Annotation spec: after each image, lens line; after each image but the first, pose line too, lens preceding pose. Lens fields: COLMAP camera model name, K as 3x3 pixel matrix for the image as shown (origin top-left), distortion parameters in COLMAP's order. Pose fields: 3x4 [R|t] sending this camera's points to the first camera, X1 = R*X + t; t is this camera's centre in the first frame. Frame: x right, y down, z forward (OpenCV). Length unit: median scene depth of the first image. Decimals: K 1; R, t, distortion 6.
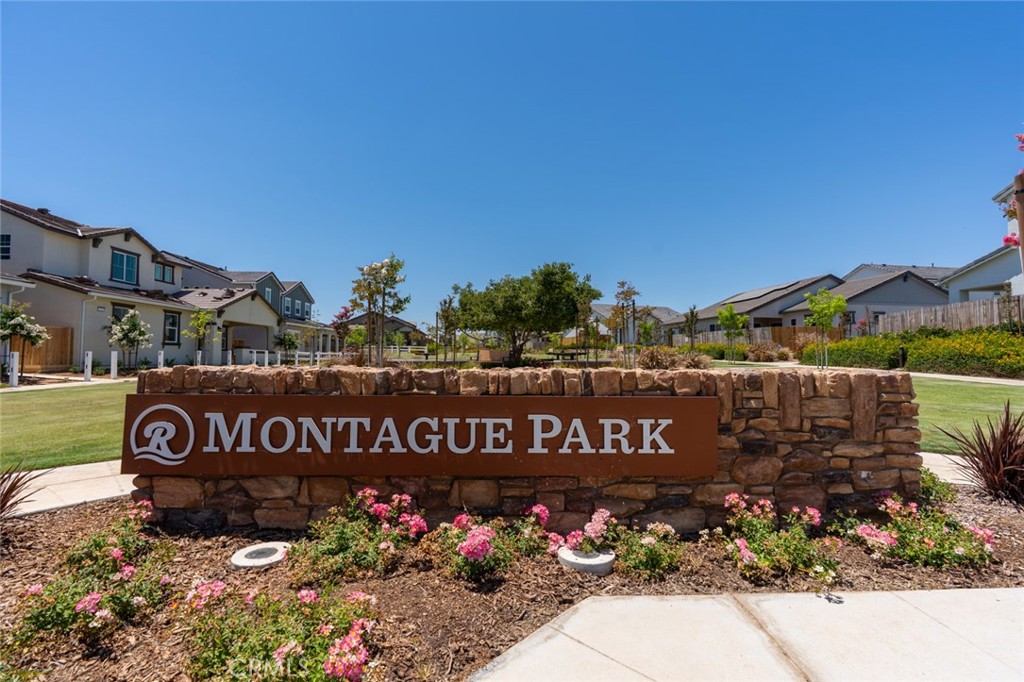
lens RADIAL K [[475.2, 0, 514.1], [0, 475.2, 345.1], [0, 0, 1]] dist [0.003387, 0.000126]
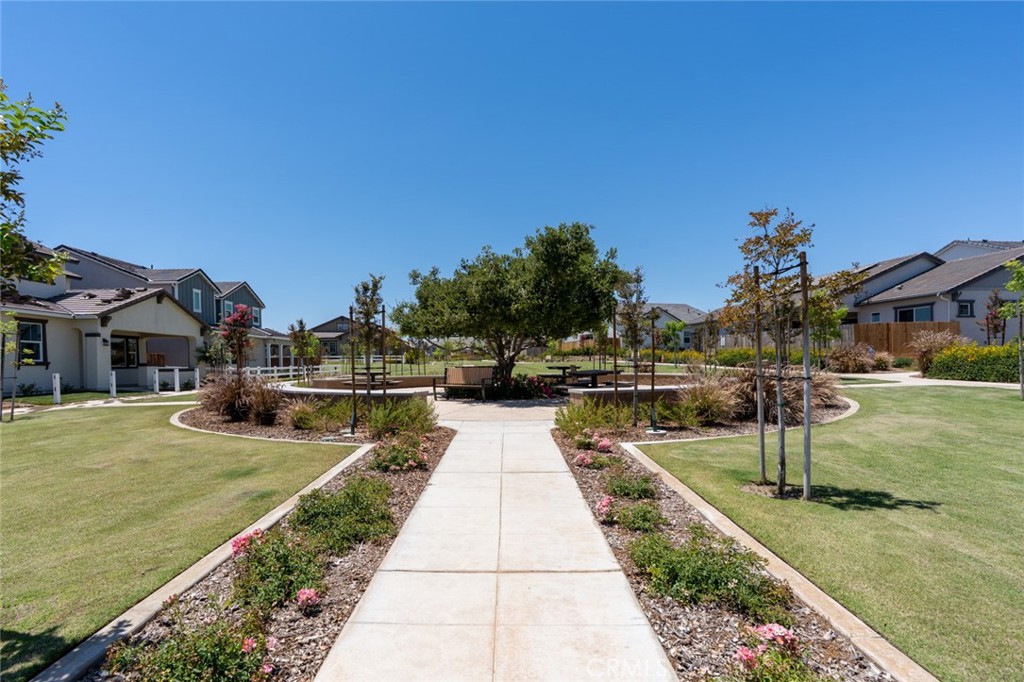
lens RADIAL K [[475.2, 0, 517.1], [0, 475.2, 346.4], [0, 0, 1]] dist [0.003387, 0.000126]
pose [[0.999456, -0.020991, 0.025436, 0.005530], [0.021131, 0.999763, -0.005230, -0.010825], [-0.025320, 0.005765, 0.999663, 0.282606]]
